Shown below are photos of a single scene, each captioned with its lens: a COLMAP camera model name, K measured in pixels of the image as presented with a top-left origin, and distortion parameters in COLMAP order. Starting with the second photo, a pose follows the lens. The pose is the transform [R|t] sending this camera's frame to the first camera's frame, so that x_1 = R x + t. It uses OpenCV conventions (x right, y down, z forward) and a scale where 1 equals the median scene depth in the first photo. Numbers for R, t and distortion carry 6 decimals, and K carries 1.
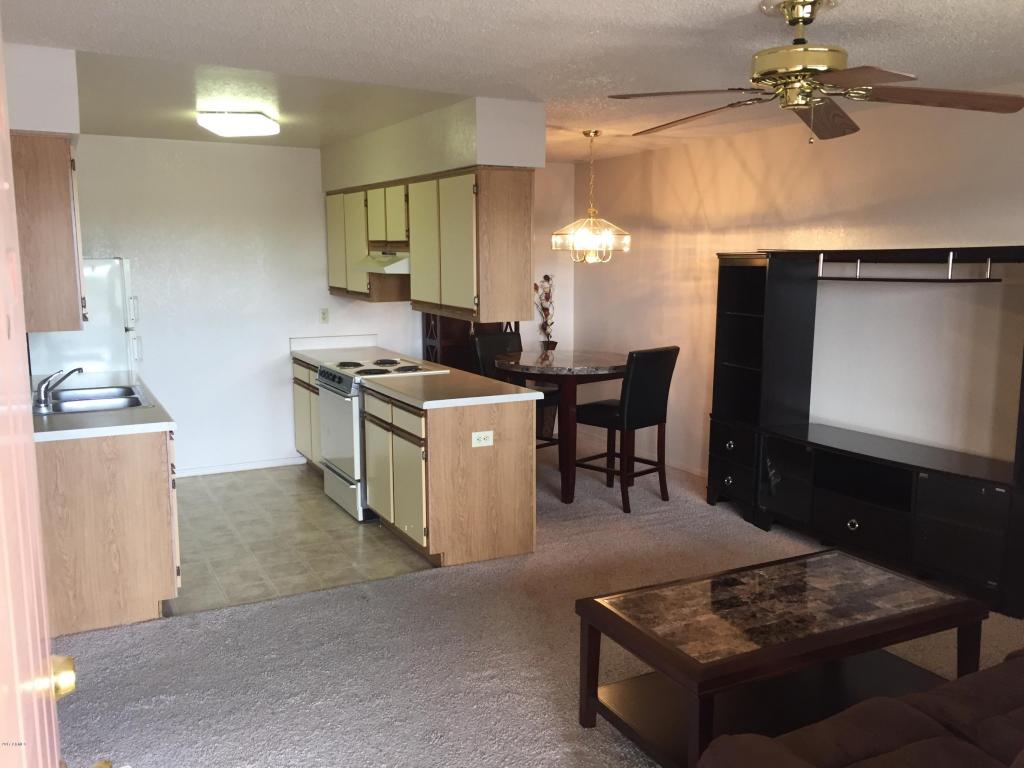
lens RADIAL K [[880.2, 0, 512.0], [0, 880.2, 384.0], [0, 0, 1]] dist [0.008484, -0.003385]
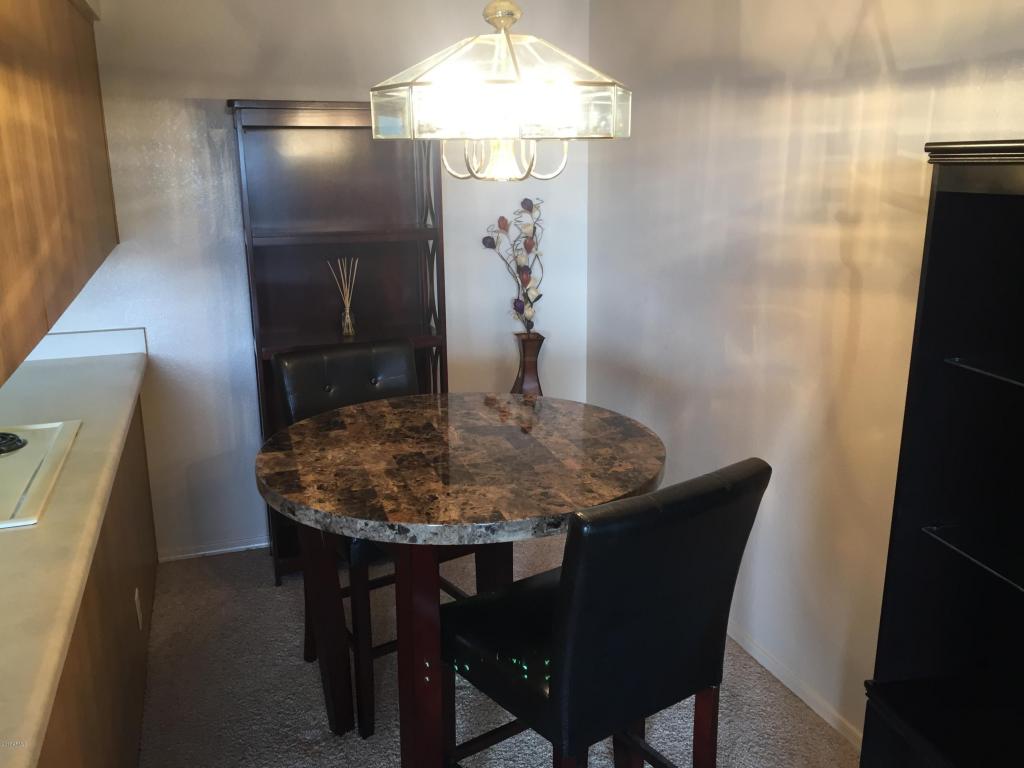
lens RADIAL K [[880.2, 0, 512.0], [0, 880.2, 384.0], [0, 0, 1]] dist [0.008484, -0.003385]
pose [[0.988085, 0.030011, -0.150953, 0.145803], [-0.014044, 0.994294, 0.105748, -0.099125], [0.153265, -0.102368, 0.982869, 0.688023]]
